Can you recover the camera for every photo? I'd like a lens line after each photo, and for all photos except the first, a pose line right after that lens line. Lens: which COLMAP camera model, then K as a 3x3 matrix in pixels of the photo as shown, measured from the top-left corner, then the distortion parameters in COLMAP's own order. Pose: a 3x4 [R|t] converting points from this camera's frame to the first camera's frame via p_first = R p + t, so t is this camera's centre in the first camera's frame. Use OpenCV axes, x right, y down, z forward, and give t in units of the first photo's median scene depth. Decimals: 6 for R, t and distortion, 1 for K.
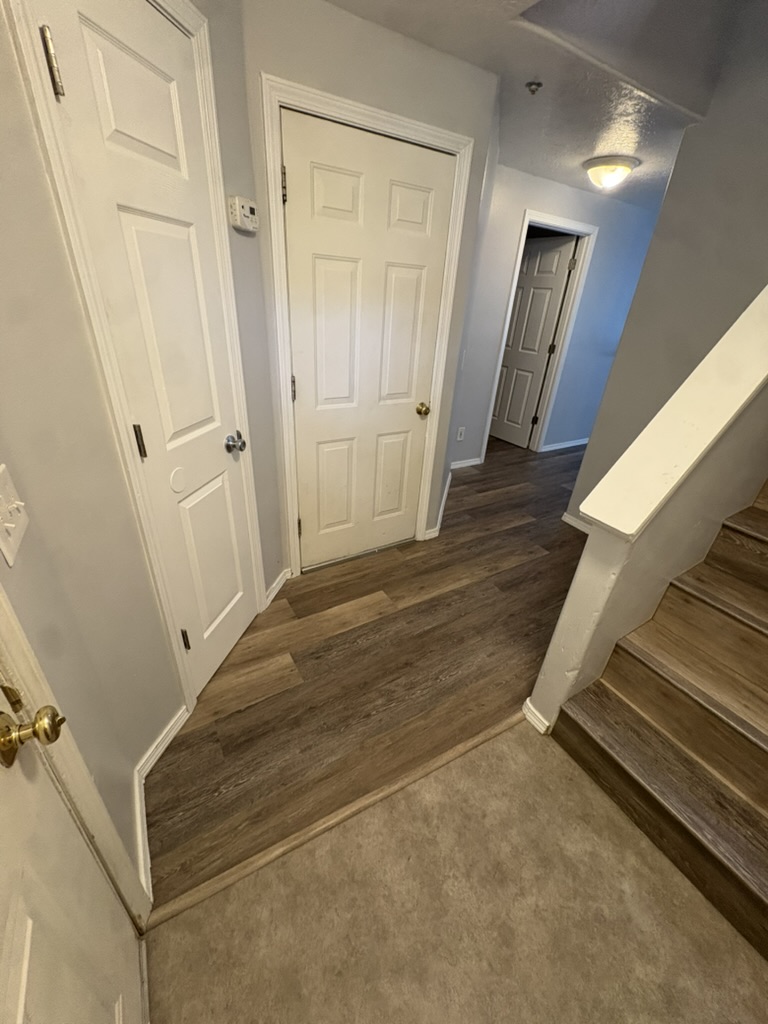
lens RADIAL K [[407.9, 0, 383.9], [0, 407.9, 512.8], [0, 0, 1]] dist [0.000392, 0.000062]
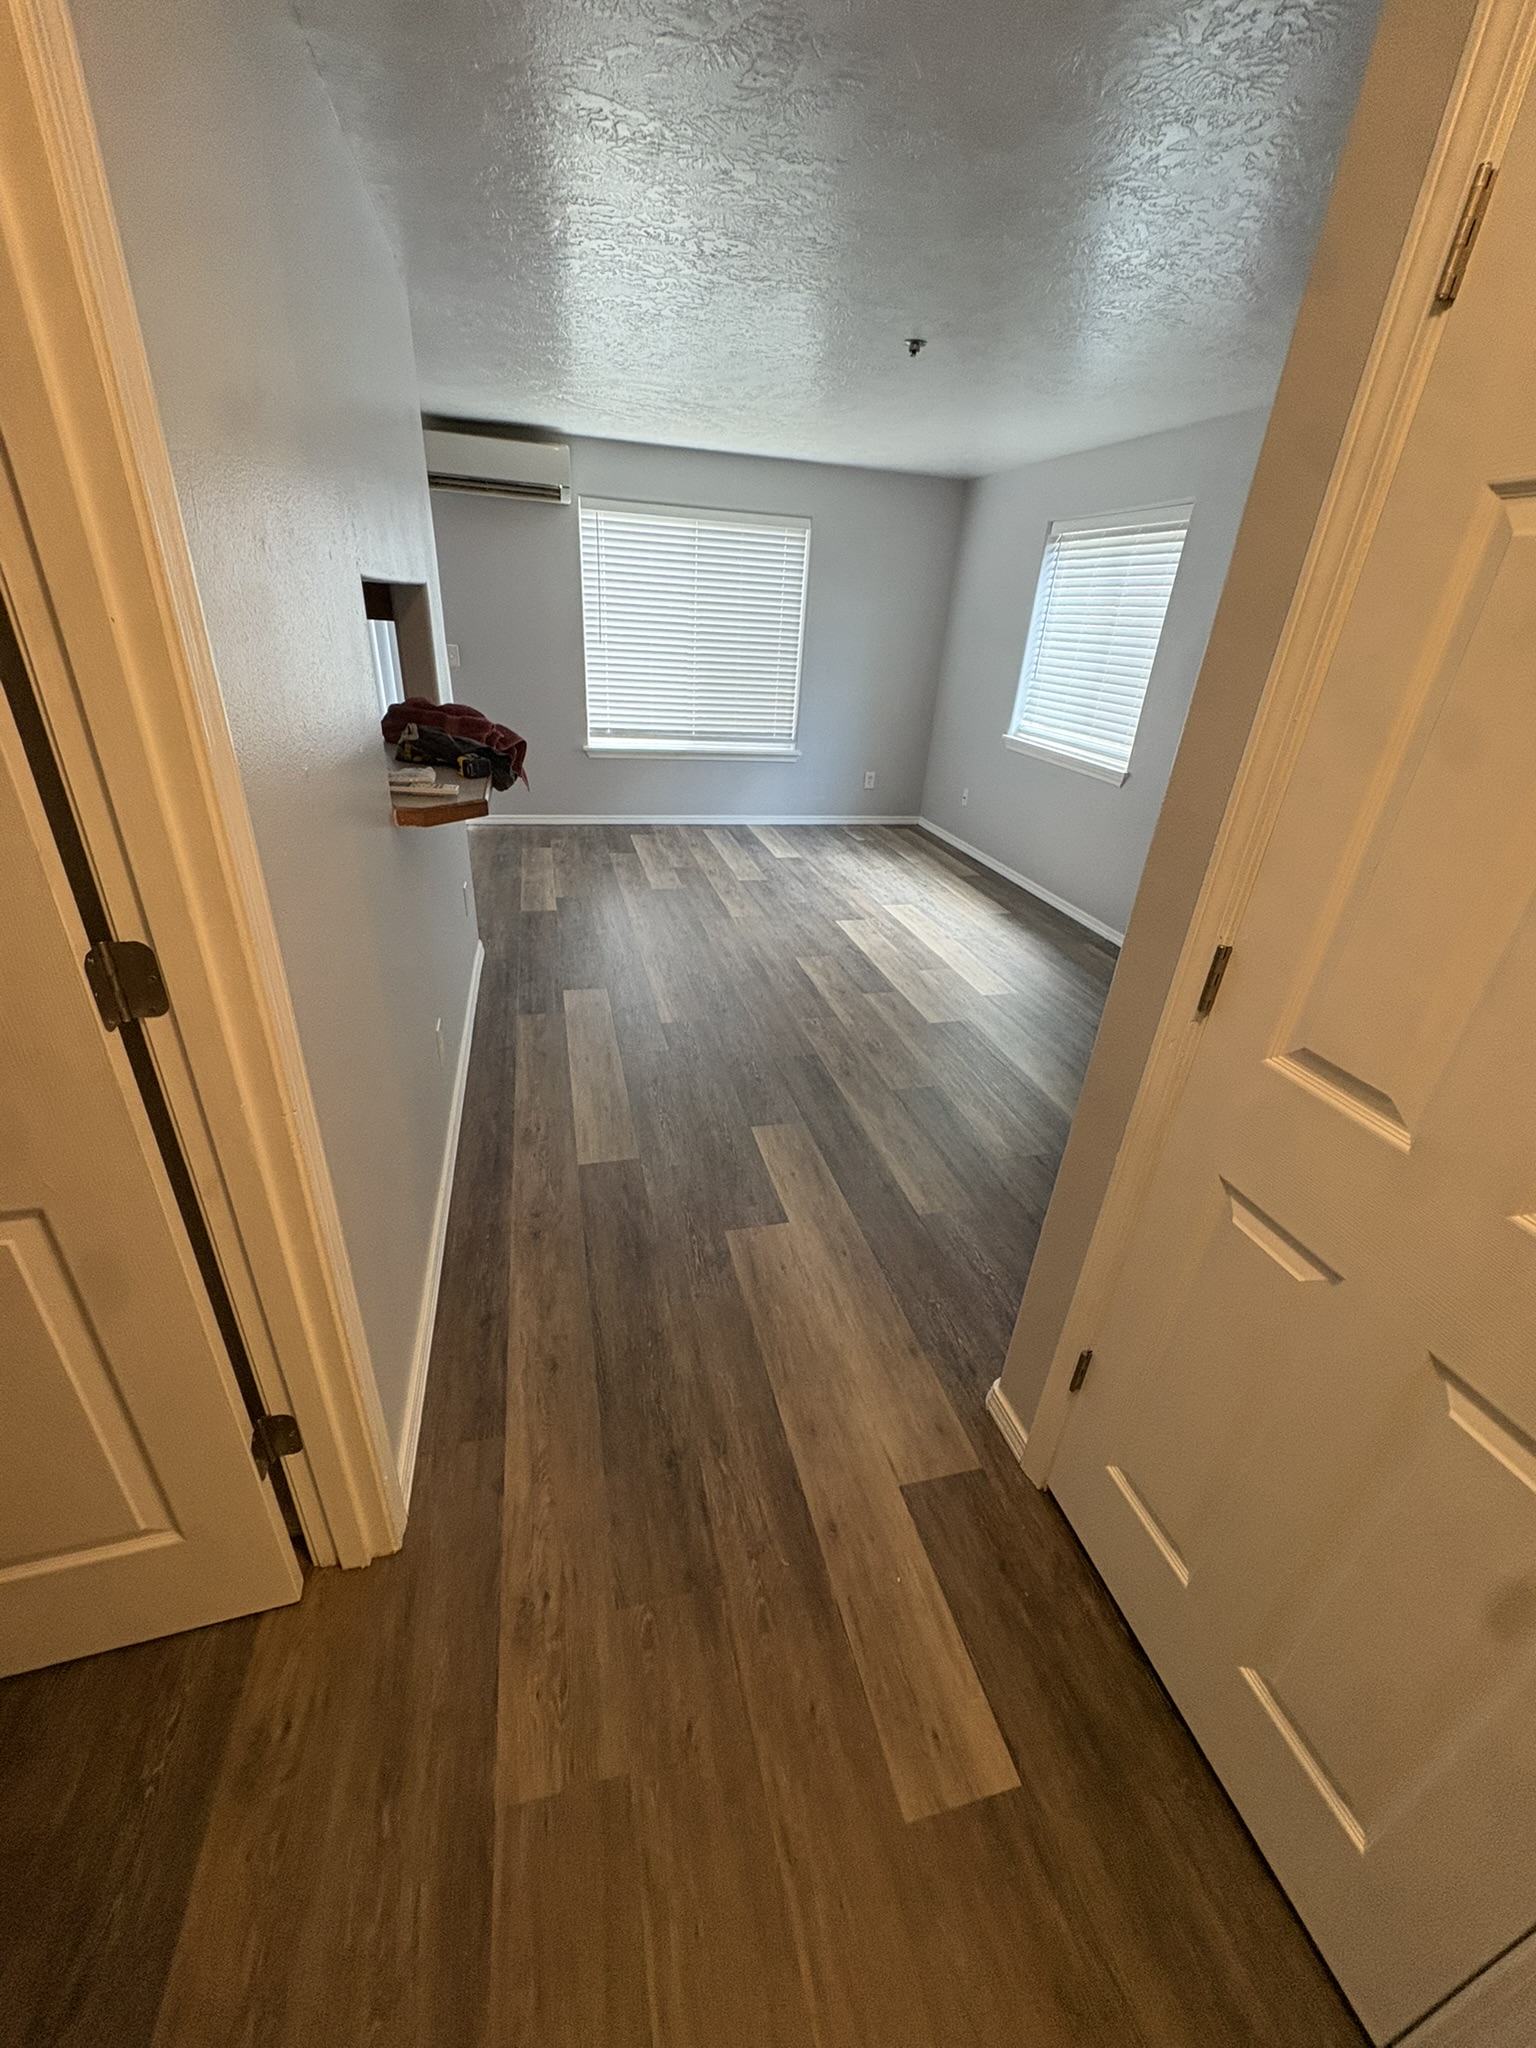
lens RADIAL K [[815.8, 0, 768.1], [0, 815.8, 1019.9], [0, 0, 1]] dist [0.000392, 0.000062]
pose [[0.302655, -0.468360, 0.830084, 0.271678], [0.412513, 0.849500, 0.328911, -0.376080], [-0.859205, 0.242874, 0.450310, 0.731728]]
